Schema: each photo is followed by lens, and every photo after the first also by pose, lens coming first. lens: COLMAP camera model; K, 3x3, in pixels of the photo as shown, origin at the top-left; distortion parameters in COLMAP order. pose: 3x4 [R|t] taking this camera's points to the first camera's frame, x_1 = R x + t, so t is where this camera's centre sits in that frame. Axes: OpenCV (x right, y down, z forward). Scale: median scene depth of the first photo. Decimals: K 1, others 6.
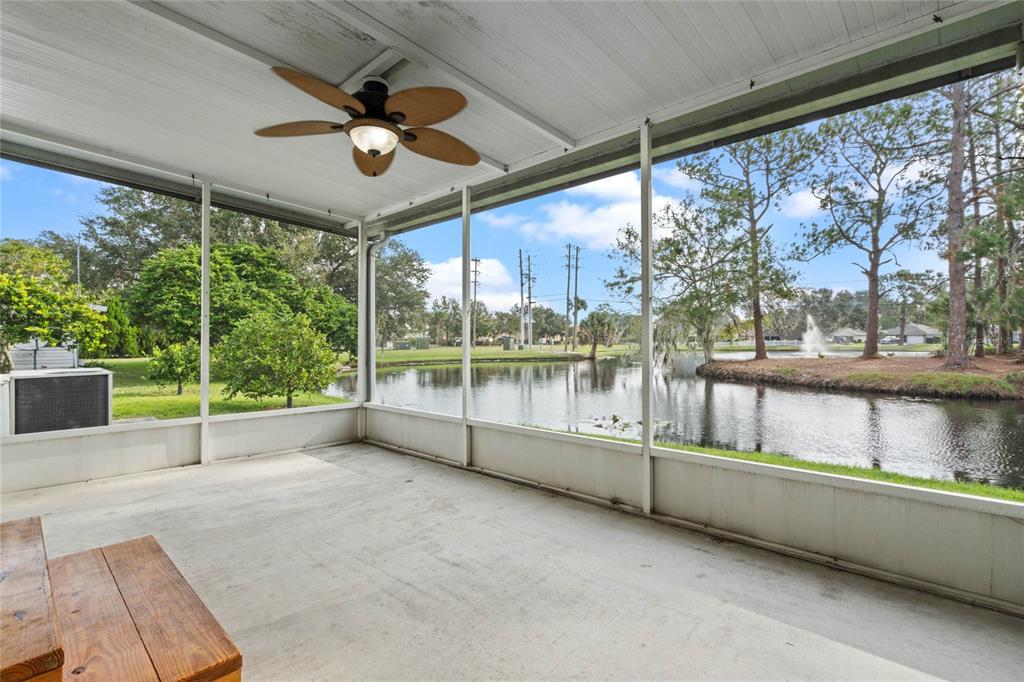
lens RADIAL K [[468.7, 0, 512.5], [0, 468.7, 330.4], [0, 0, 1]] dist [-0.004094, 0.000646]
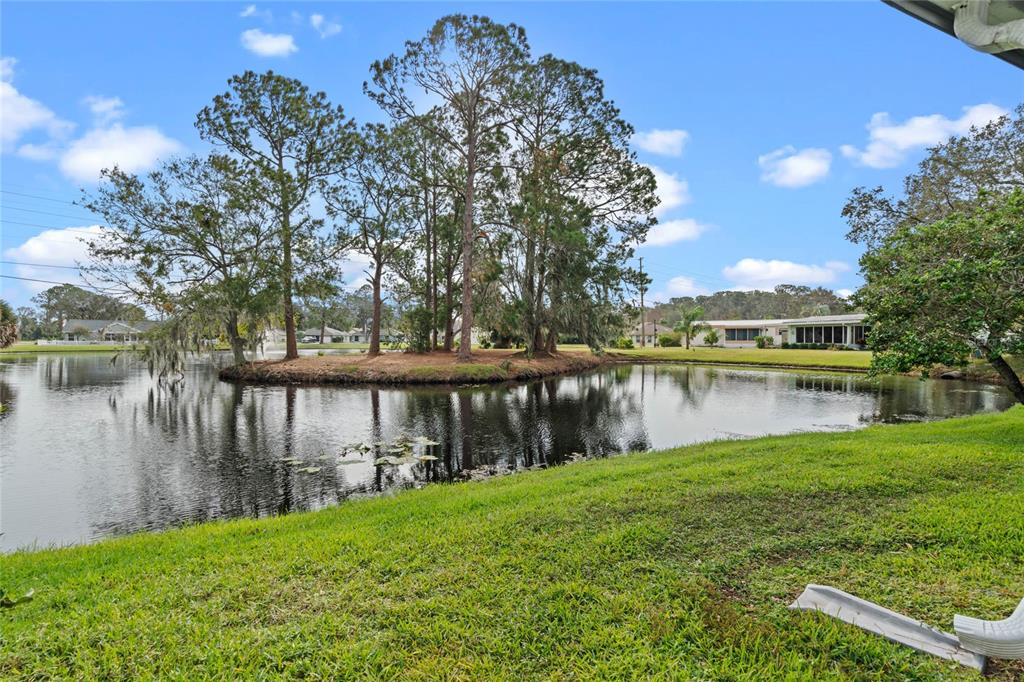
lens RADIAL K [[468.7, 0, 512.5], [0, 468.7, 330.4], [0, 0, 1]] dist [-0.004094, 0.000646]
pose [[0.415957, 0.024530, 0.909053, -0.144760], [-0.025662, 0.999555, -0.015230, 0.007182], [-0.909022, -0.016993, 0.416401, 0.205816]]
